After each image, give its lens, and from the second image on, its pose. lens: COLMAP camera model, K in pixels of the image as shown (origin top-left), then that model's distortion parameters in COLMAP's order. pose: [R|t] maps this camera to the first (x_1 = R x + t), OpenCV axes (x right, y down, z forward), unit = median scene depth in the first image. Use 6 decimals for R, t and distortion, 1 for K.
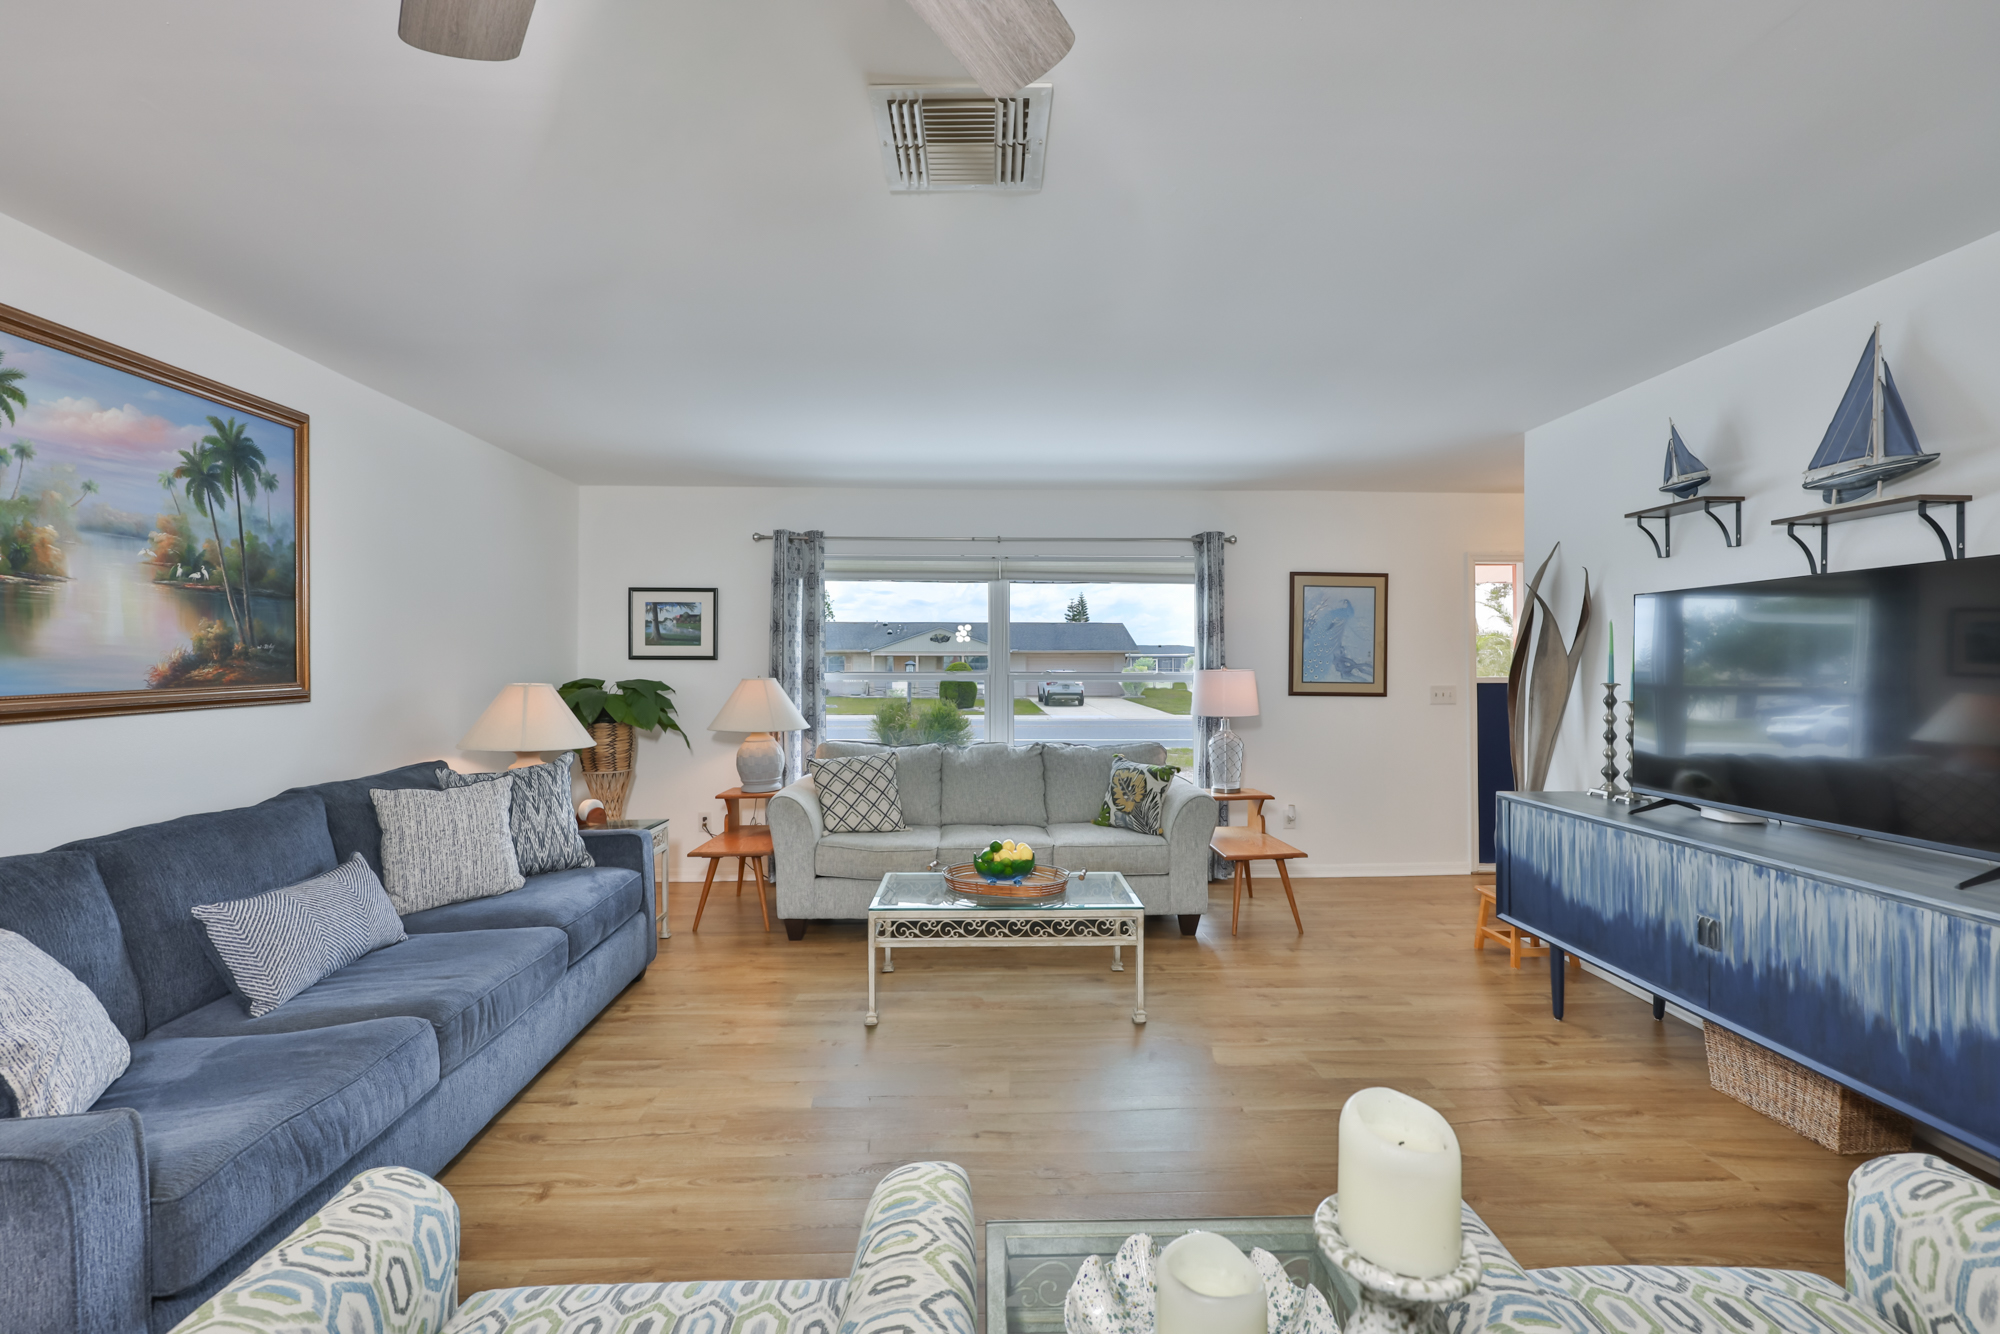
lens RADIAL K [[846.9, 0, 1007.4], [0, 846.9, 669.6], [0, 0, 1]] dist [-0.009590, 0.005302]
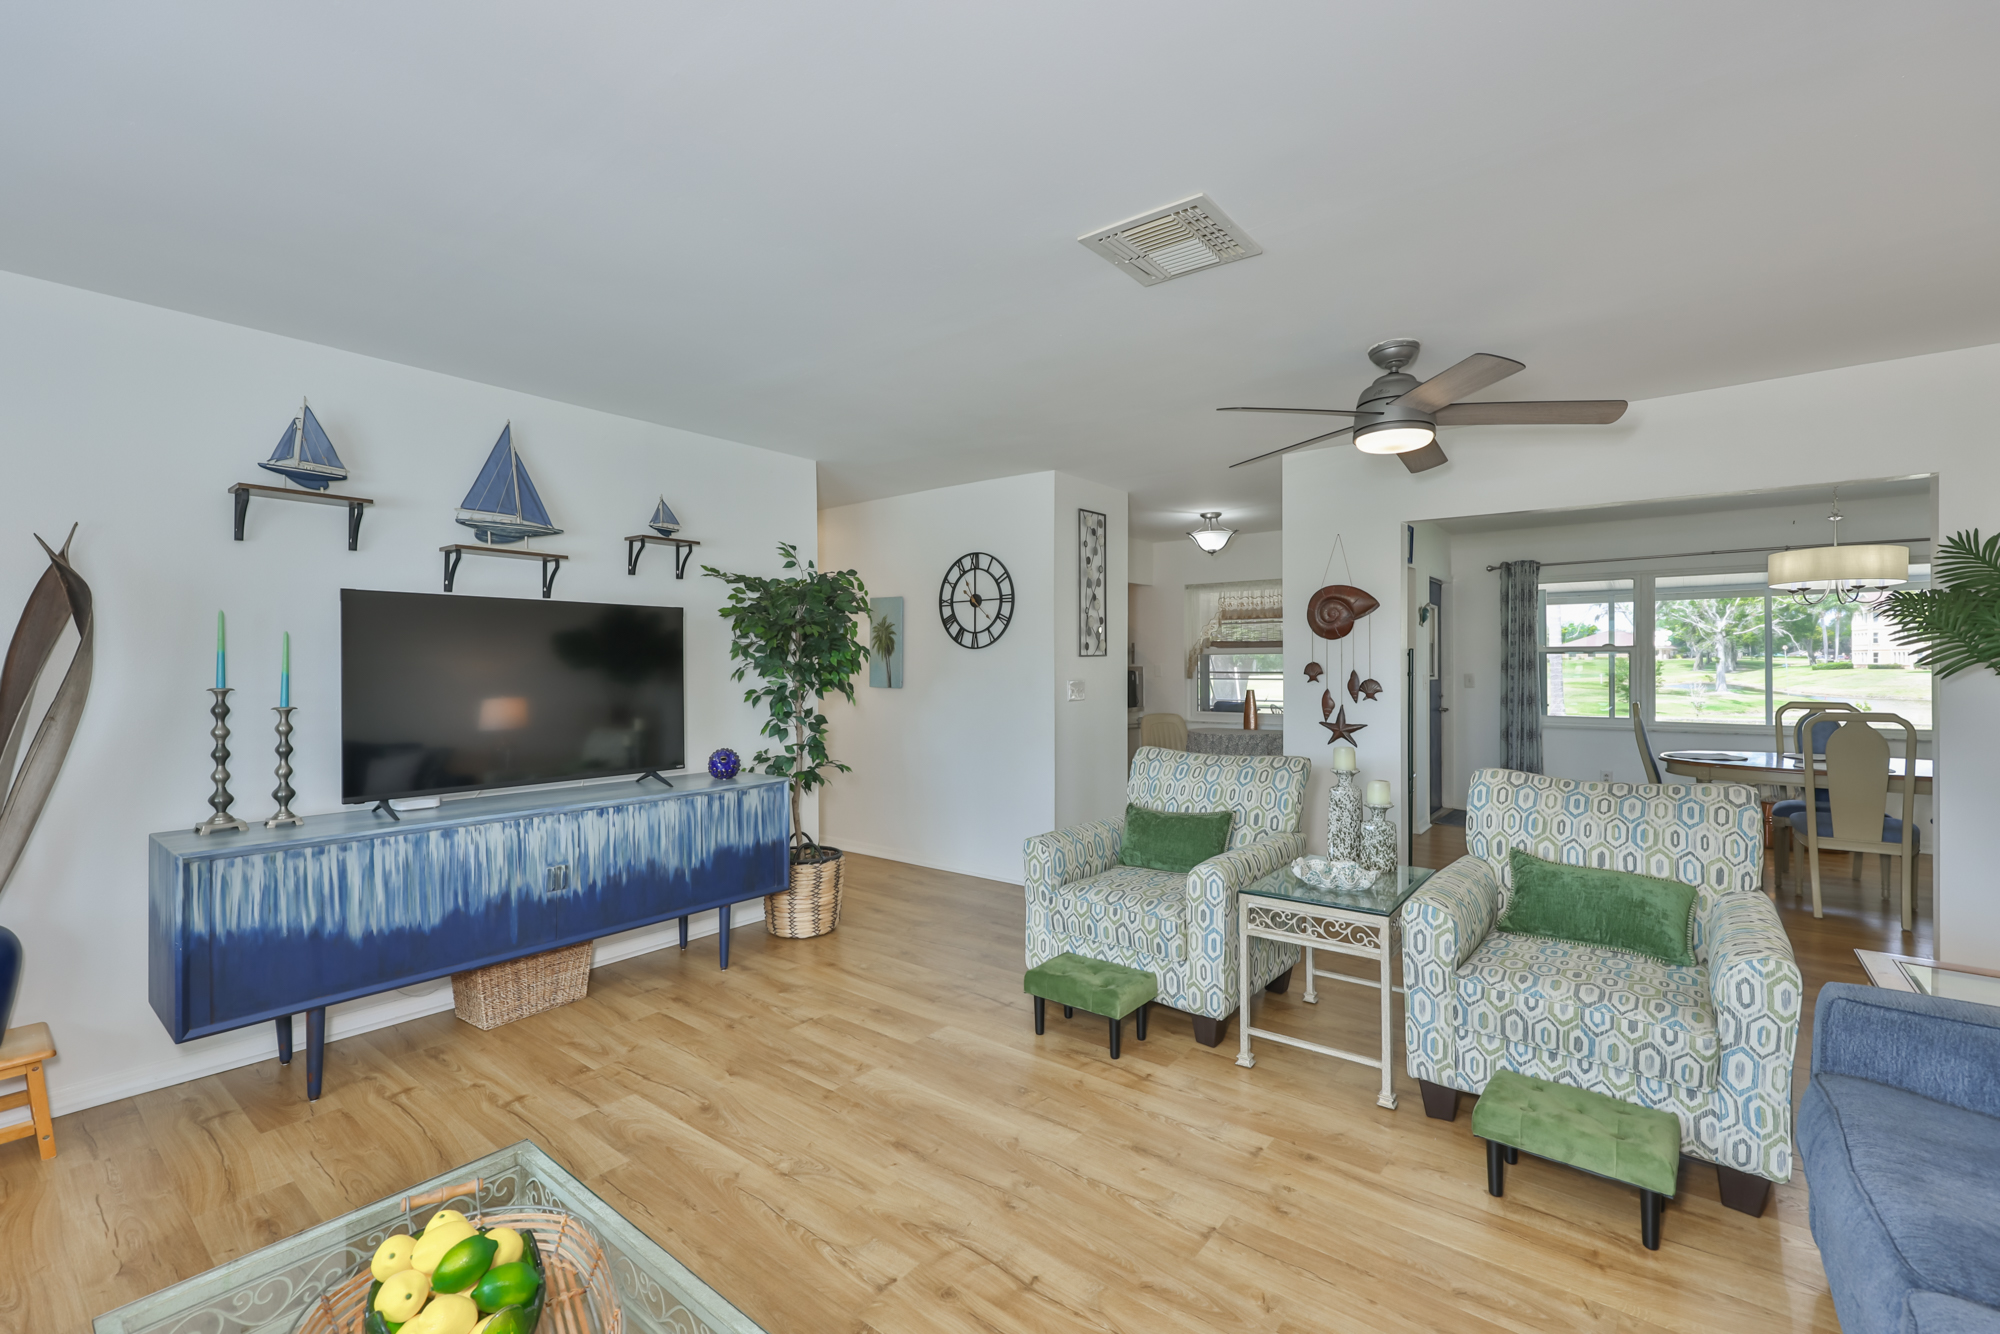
lens RADIAL K [[842.5, 0, 996.4], [0, 842.5, 666.5], [0, 0, 1]] dist [-0.002532, -0.000176]
pose [[-0.756888, 0.000782, 0.653545, -0.366388], [0.003966, 0.999986, 0.003397, -0.004285], [-0.653533, 0.005163, -0.756880, 1.153106]]
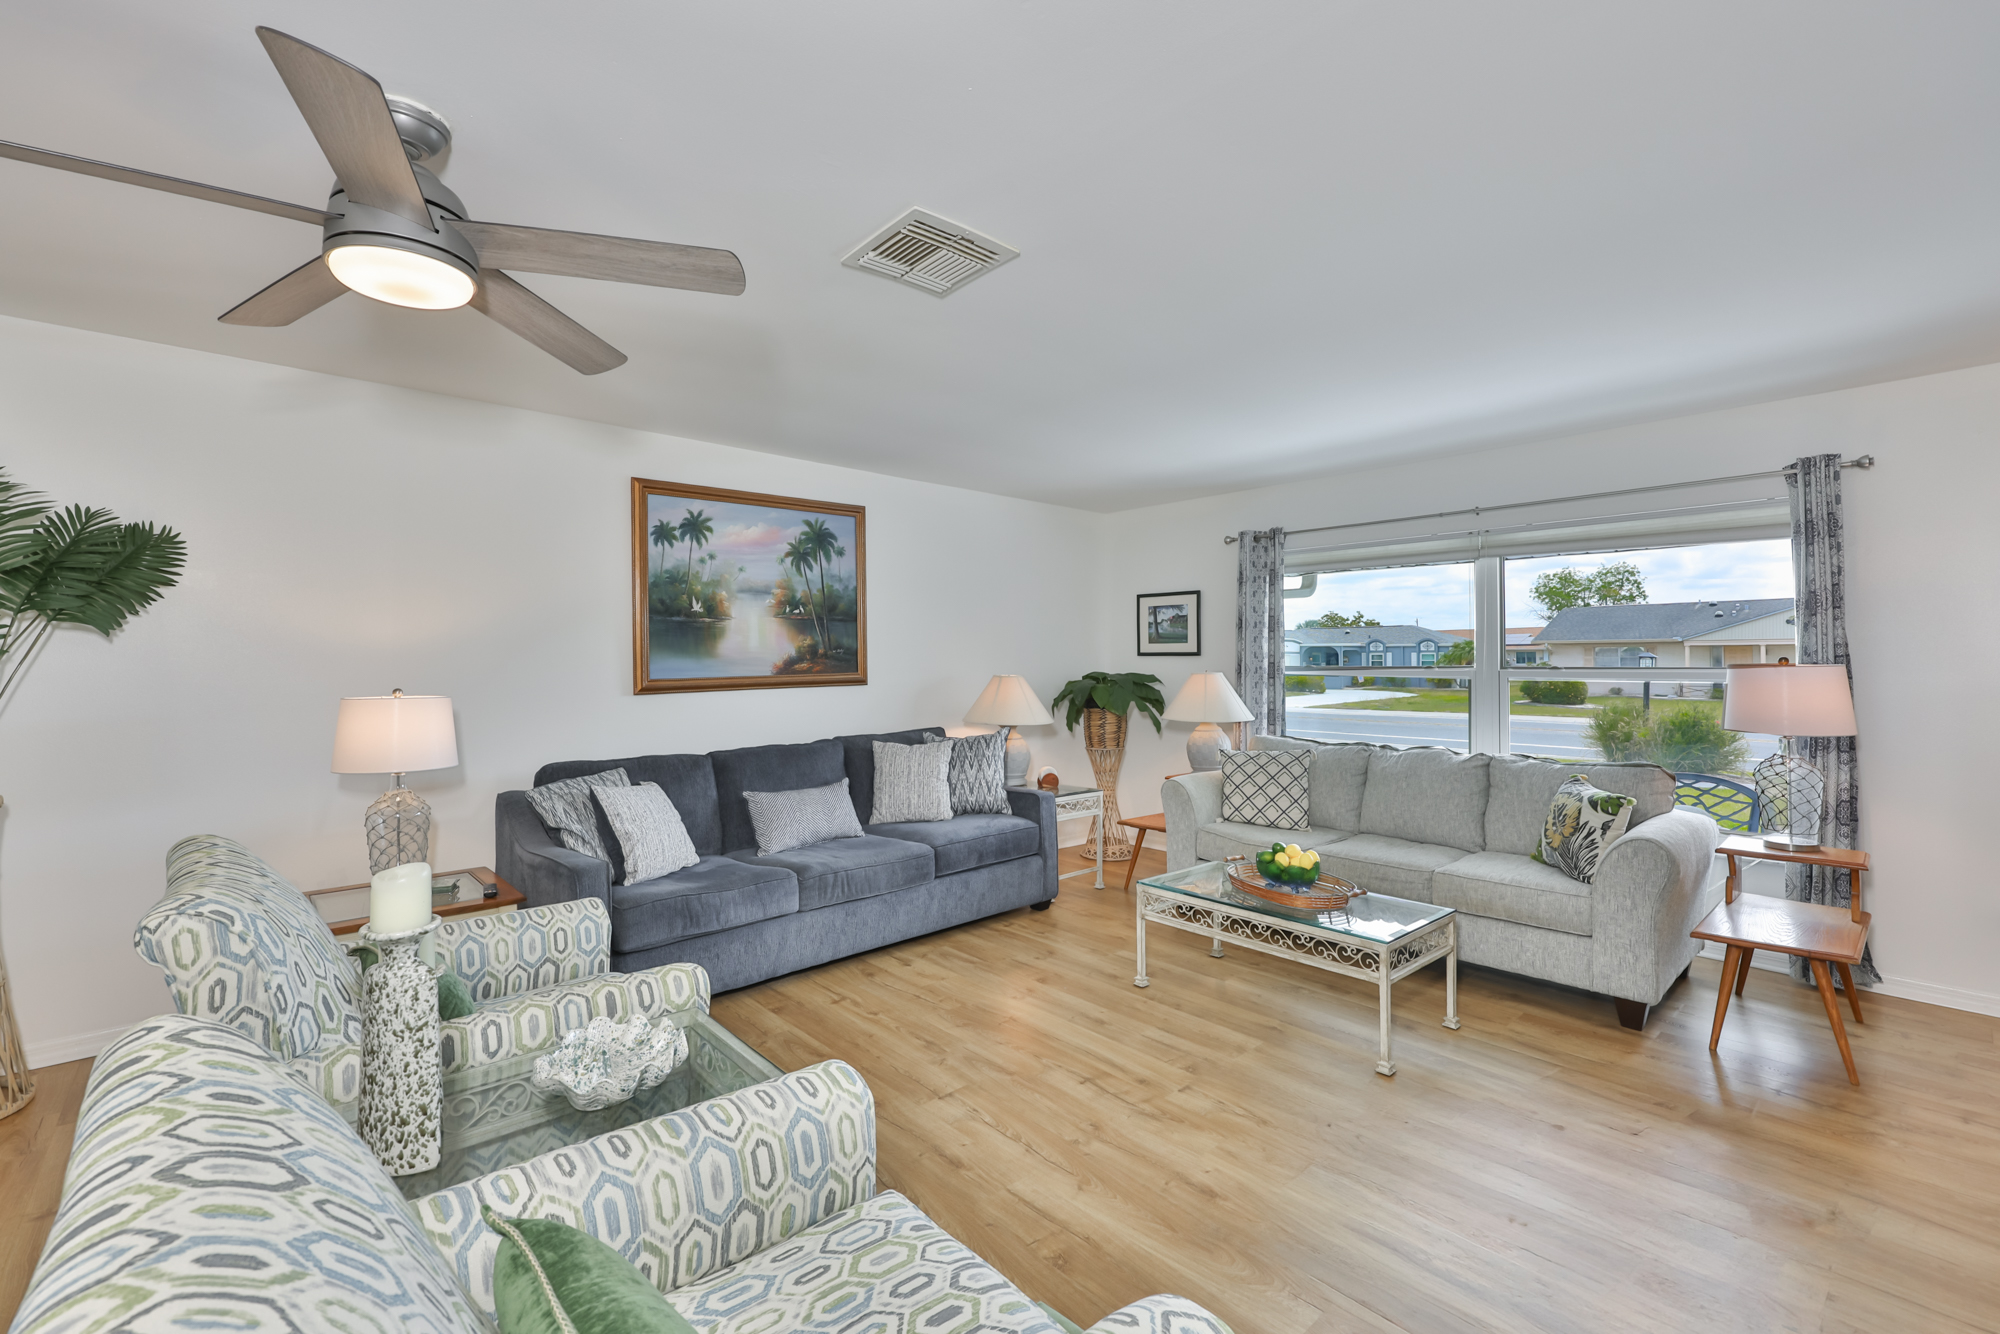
lens RADIAL K [[861.8, 0, 1000.0], [0, 861.8, 667.0], [0, 0, 1]] dist [-0.002512, -0.000124]
pose [[0.642696, 0.003114, -0.766115, 0.554975], [-0.000146, 0.999992, 0.003942, -0.001773], [0.766121, -0.002421, 0.642692, 0.132279]]
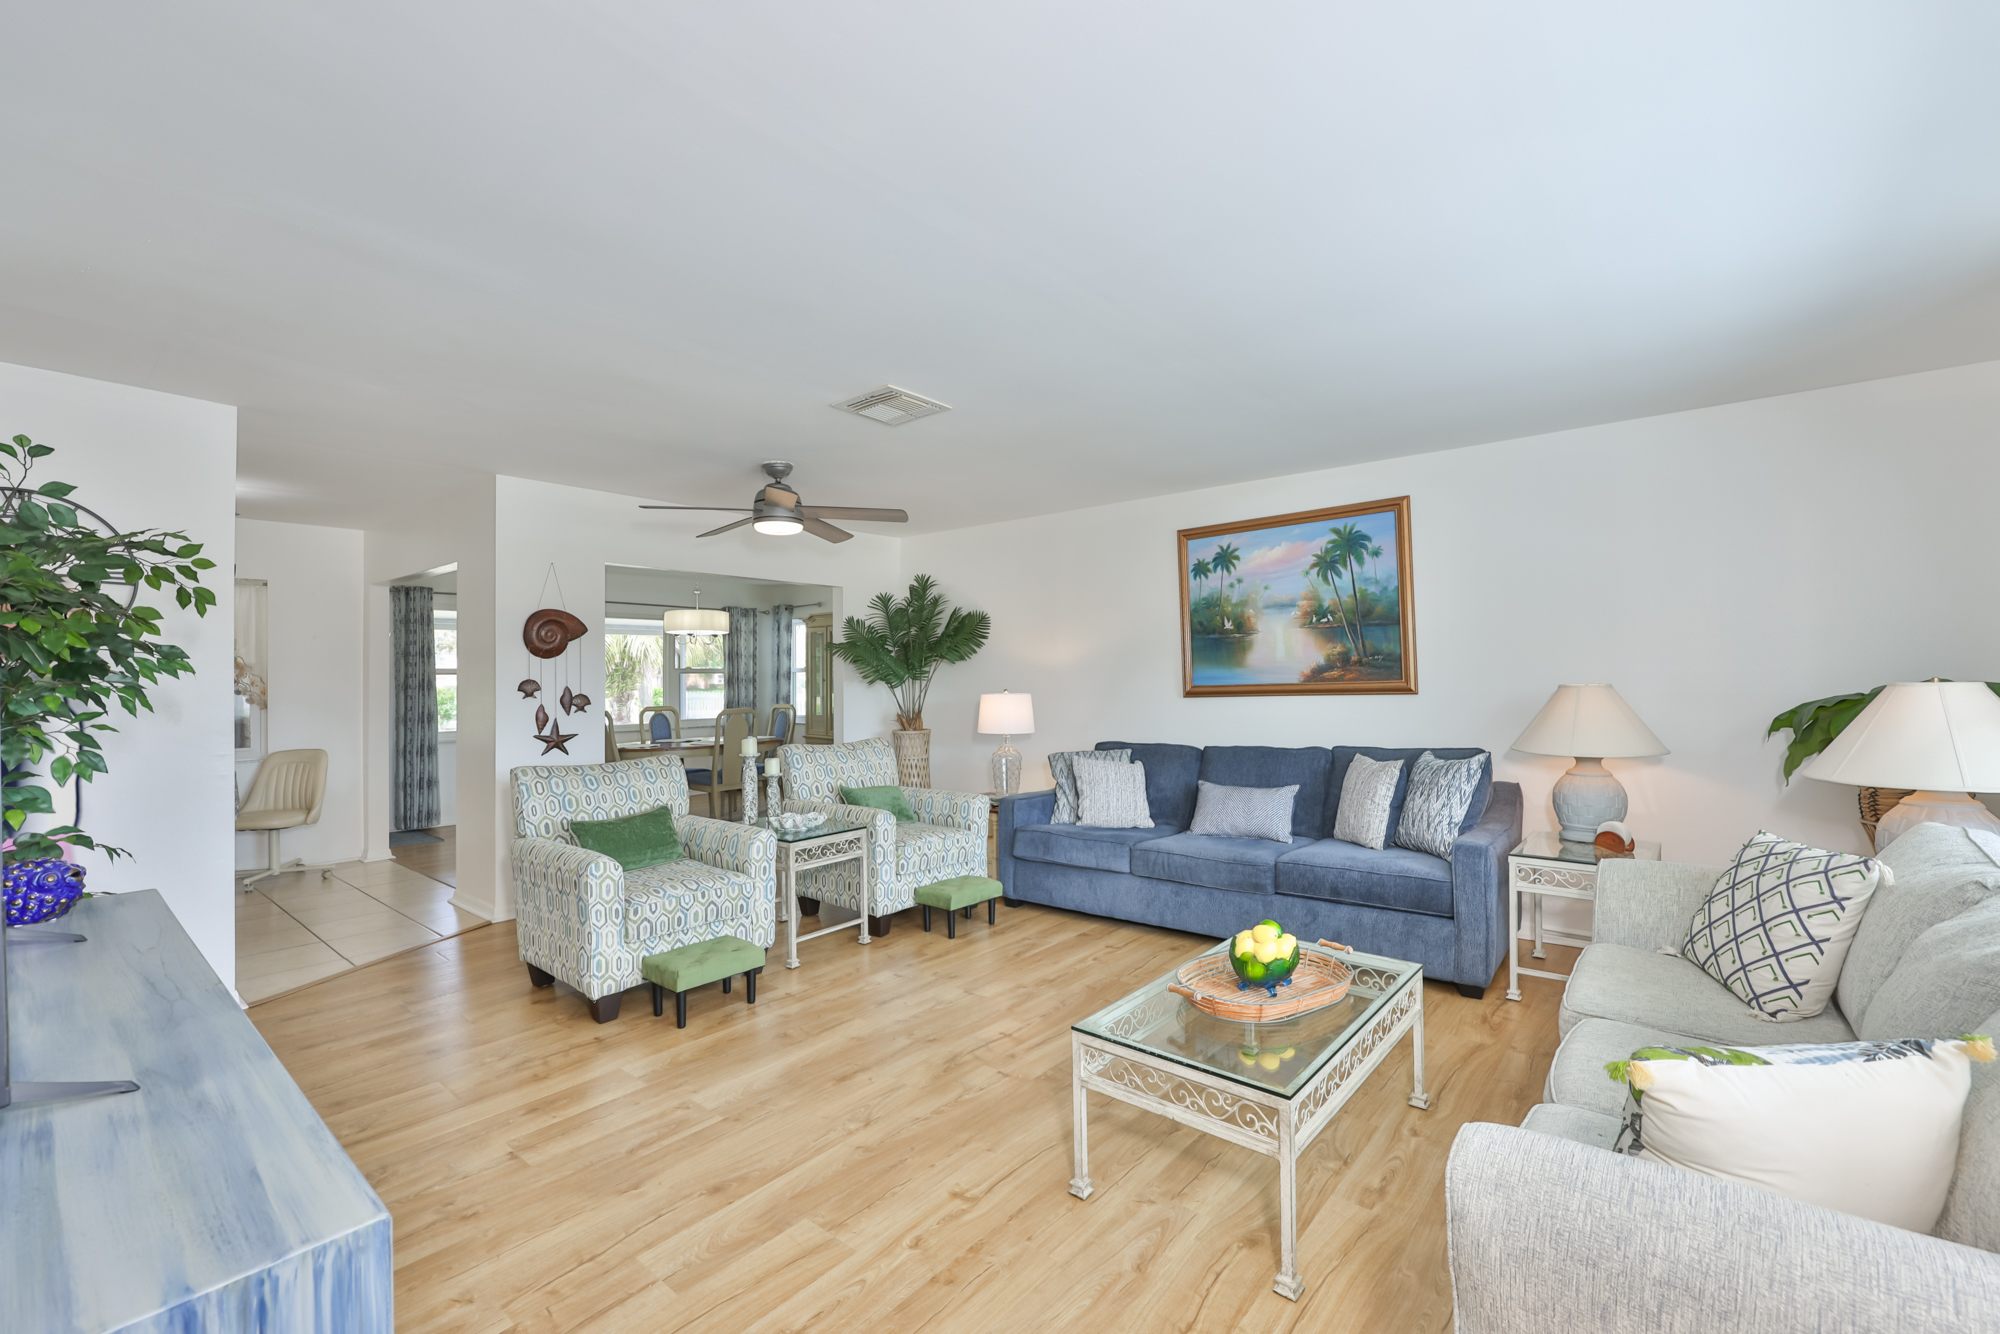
lens RADIAL K [[861.8, 0, 1000.0], [0, 861.8, 667.0], [0, 0, 1]] dist [-0.002512, -0.000124]
pose [[-0.672582, 0.000265, -0.740022, 0.688885], [0.012326, 0.999865, -0.010845, -0.000146], [0.739920, -0.016416, -0.672495, 1.374549]]
